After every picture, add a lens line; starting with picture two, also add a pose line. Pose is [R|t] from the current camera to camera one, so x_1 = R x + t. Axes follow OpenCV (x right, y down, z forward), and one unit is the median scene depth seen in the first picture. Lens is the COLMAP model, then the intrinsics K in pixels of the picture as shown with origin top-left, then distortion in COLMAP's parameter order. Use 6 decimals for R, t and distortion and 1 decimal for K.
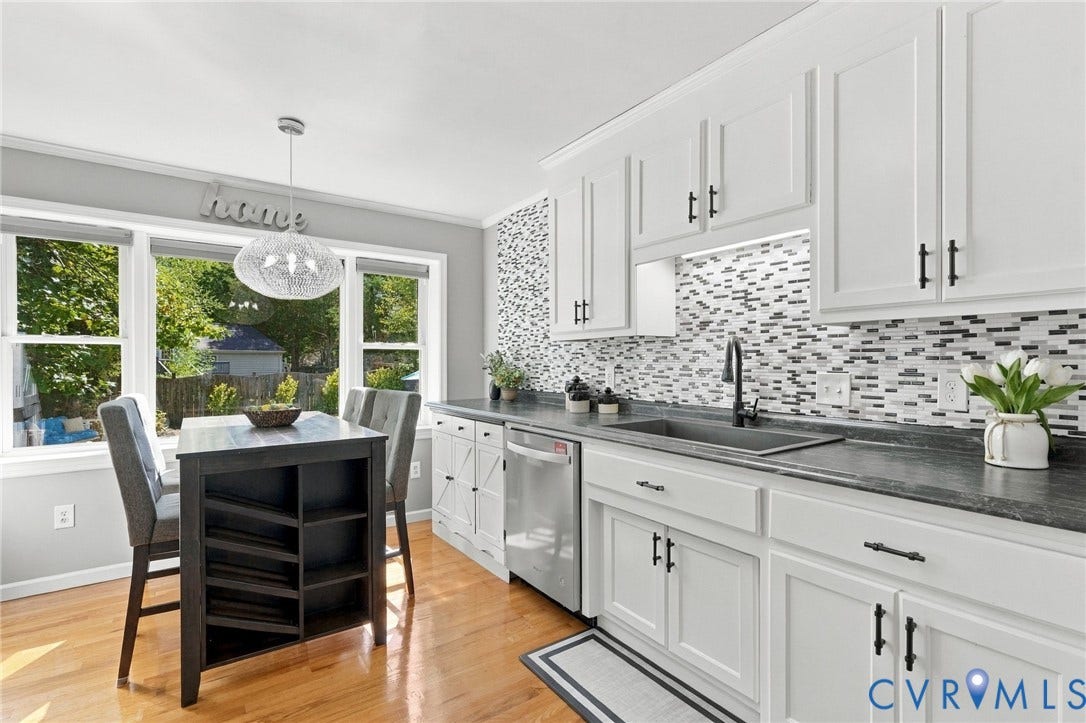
lens RADIAL K [[497.5, 0, 535.8], [0, 497.5, 362.2], [0, 0, 1]] dist [0.003688, -0.001440]
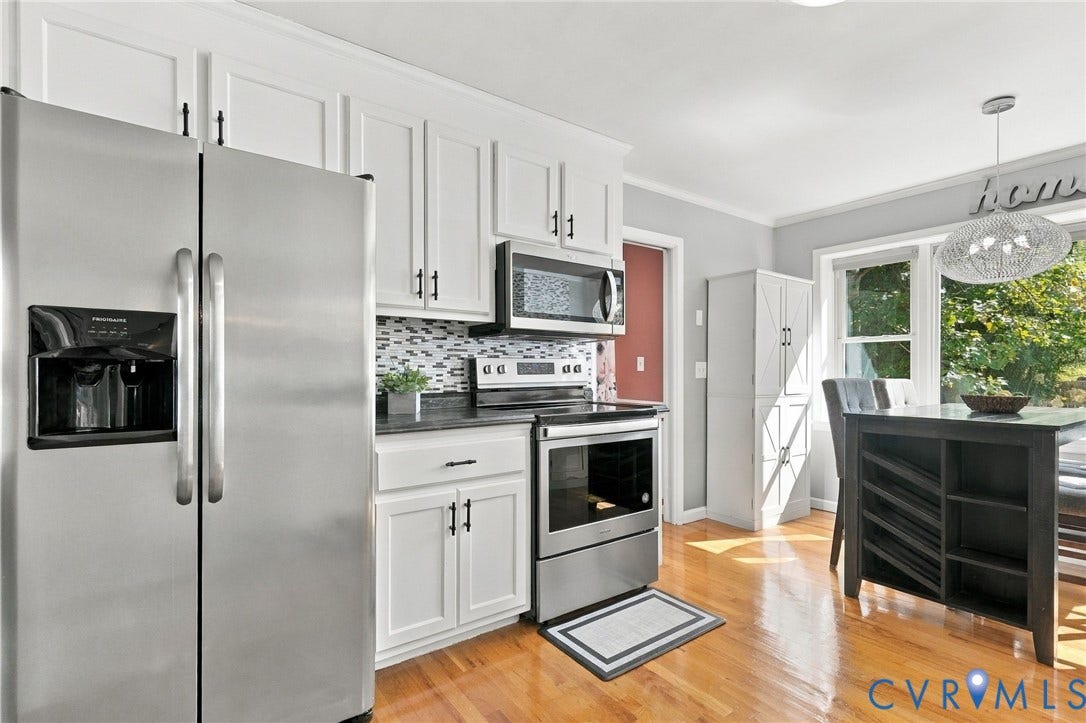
lens RADIAL K [[497.5, 0, 529.3], [0, 497.5, 368.7], [0, 0, 1]] dist [0.003688, -0.001440]
pose [[-0.003423, -0.001582, -0.999993, 0.498517], [0.000999, 0.999998, -0.001586, 0.043238], [0.999994, -0.001004, -0.003421, 0.086634]]
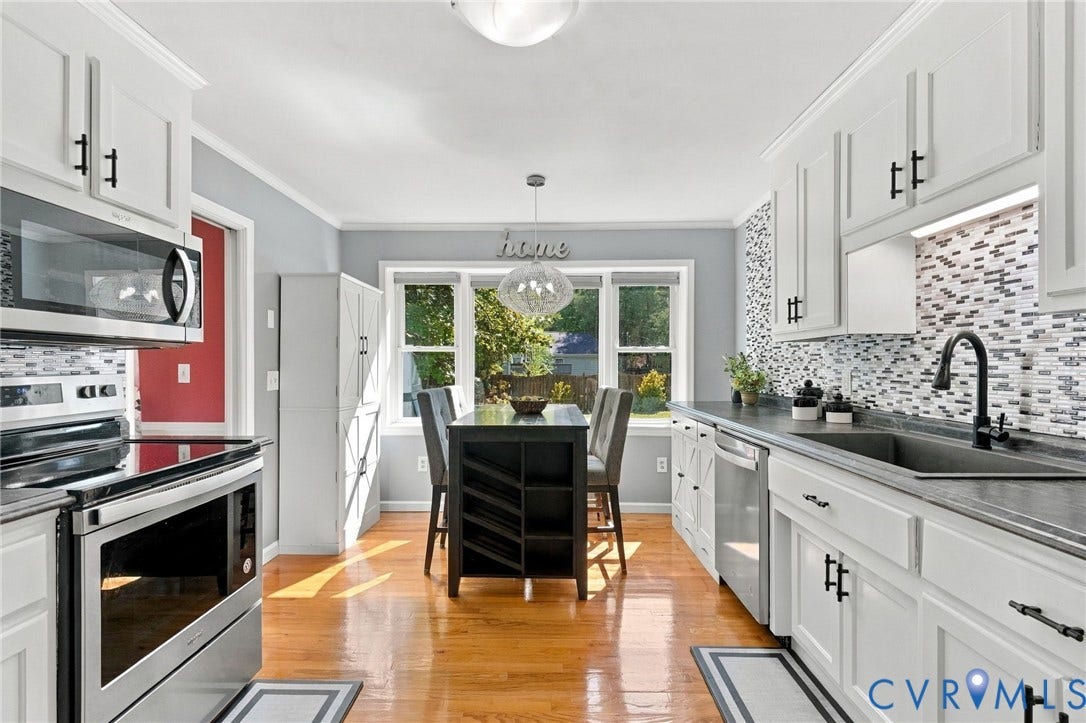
lens RADIAL K [[497.5, 0, 538.3], [0, 497.5, 362.6], [0, 0, 1]] dist [0.003688, -0.001440]
pose [[0.804151, -0.001489, -0.594424, 0.282641], [-0.000273, 0.999996, -0.002875, -0.001167], [0.594425, 0.002474, 0.804147, -0.027244]]
